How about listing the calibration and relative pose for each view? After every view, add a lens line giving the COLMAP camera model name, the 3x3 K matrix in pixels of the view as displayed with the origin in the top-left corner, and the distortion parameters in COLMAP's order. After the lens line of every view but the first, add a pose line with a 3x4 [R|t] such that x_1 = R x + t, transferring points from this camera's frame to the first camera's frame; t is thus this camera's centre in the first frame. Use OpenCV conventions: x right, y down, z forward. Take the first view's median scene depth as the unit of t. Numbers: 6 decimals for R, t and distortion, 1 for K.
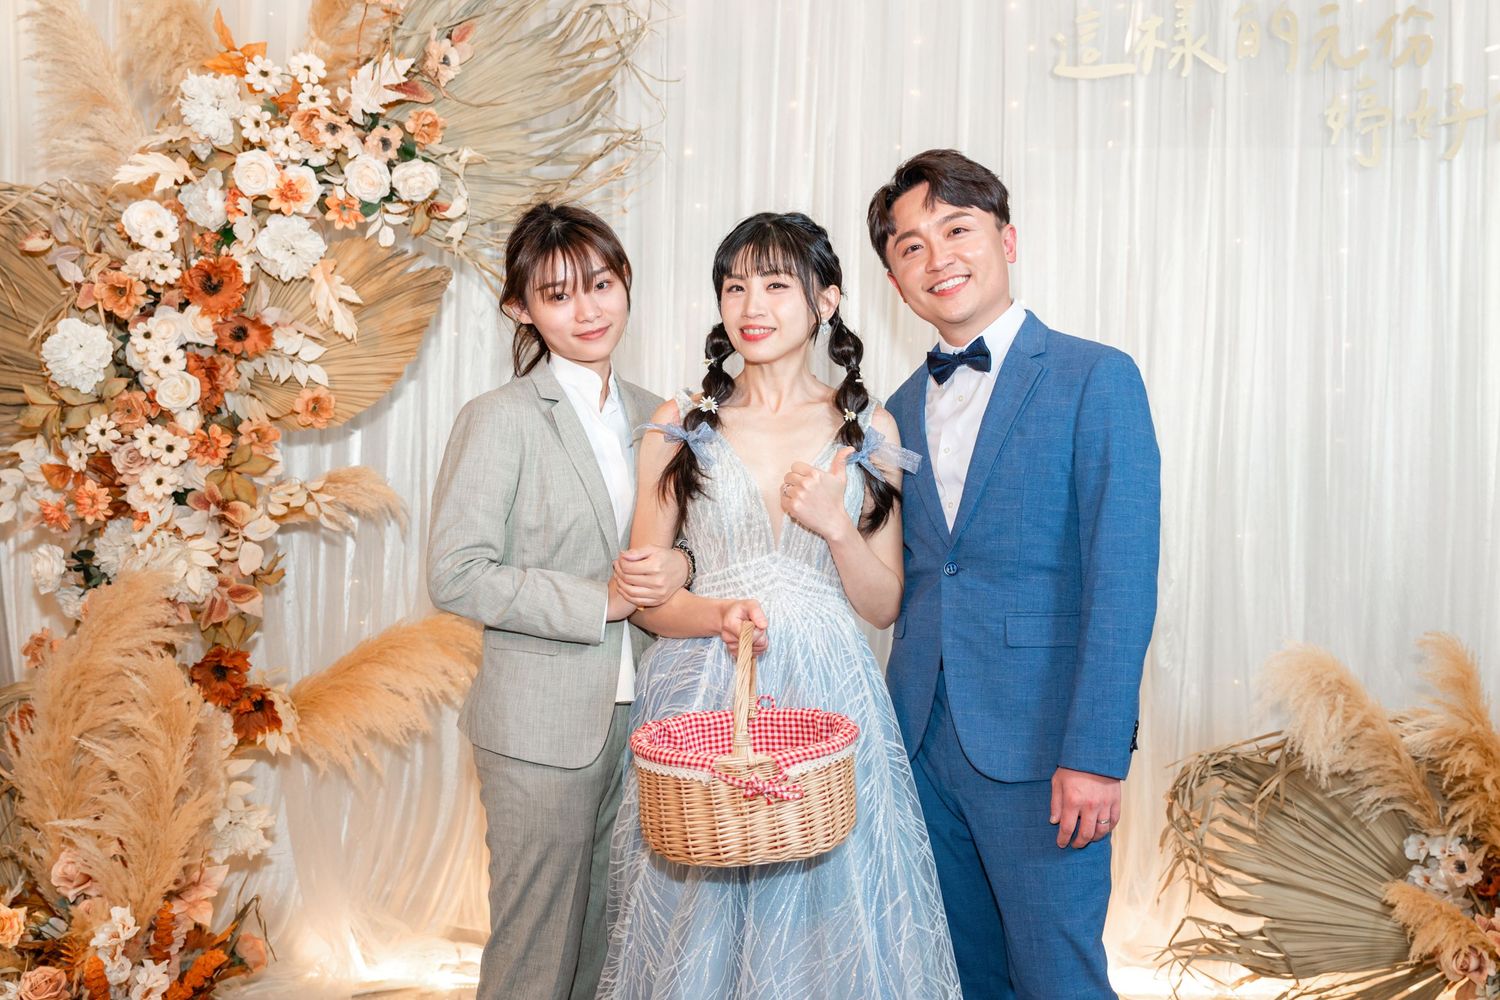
lens RADIAL K [[1478.5, 0, 750.0], [0, 1478.5, 500.0], [0, 0, 1]] dist [0.006208, -0.015335]
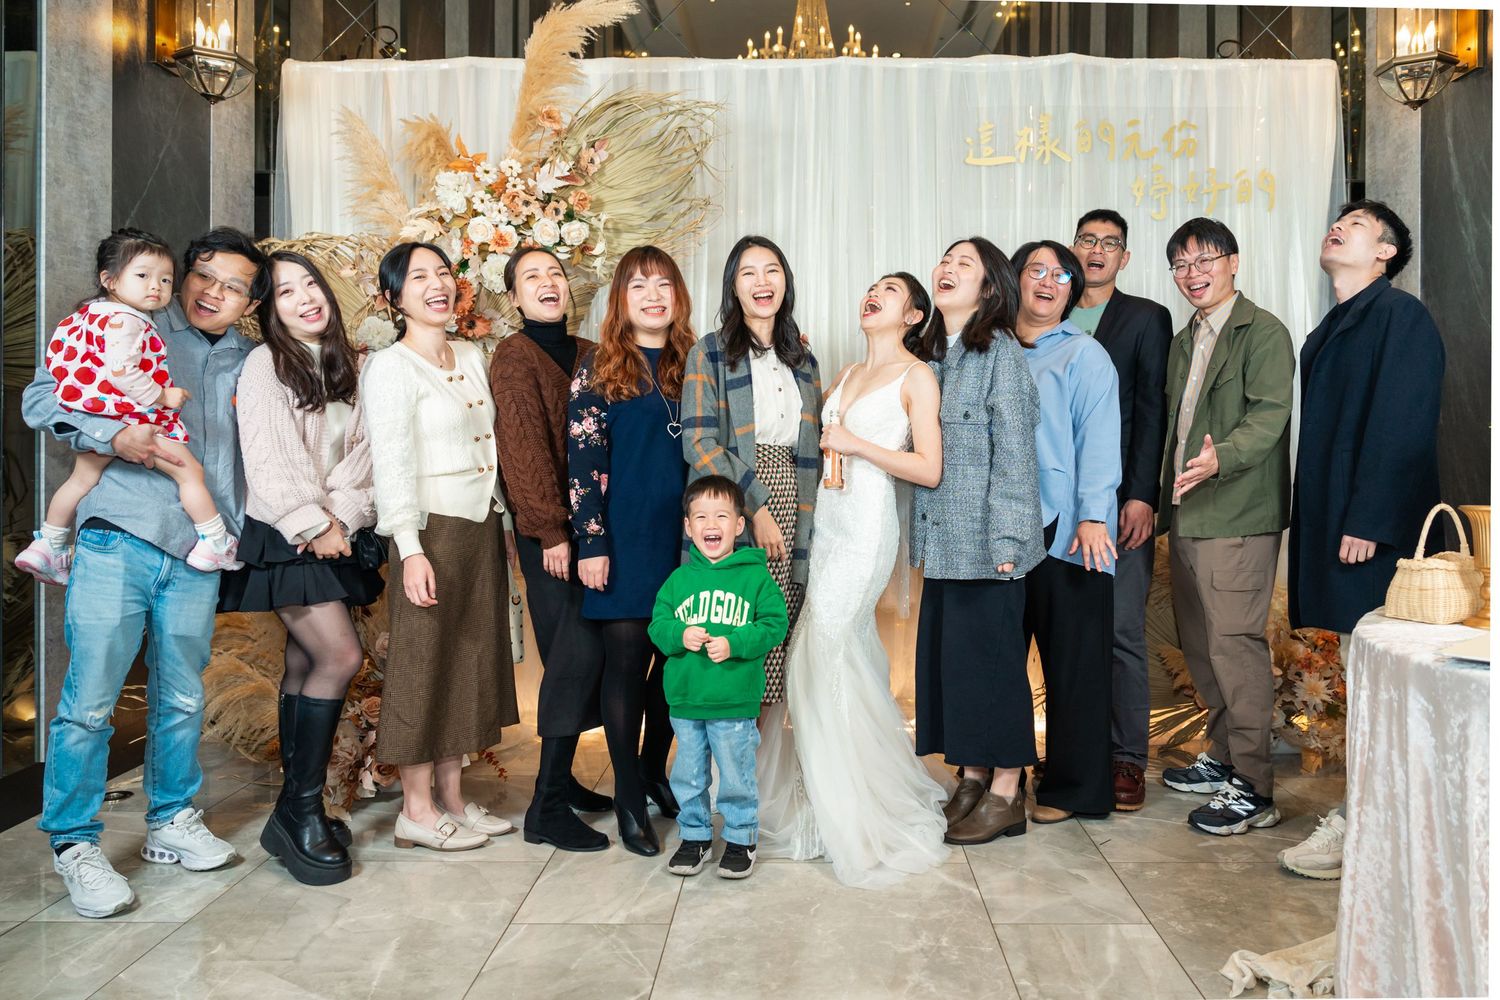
lens RADIAL K [[1189.7, 0, 836.4], [0, 1189.7, 464.8], [0, 0, 1]] dist [-0.007819, -0.011916]
pose [[0.999679, -0.009030, 0.023652, 0.036963], [0.009032, 0.999959, 0.000041, 0.050114], [-0.023651, 0.000172, 0.999720, -0.359397]]
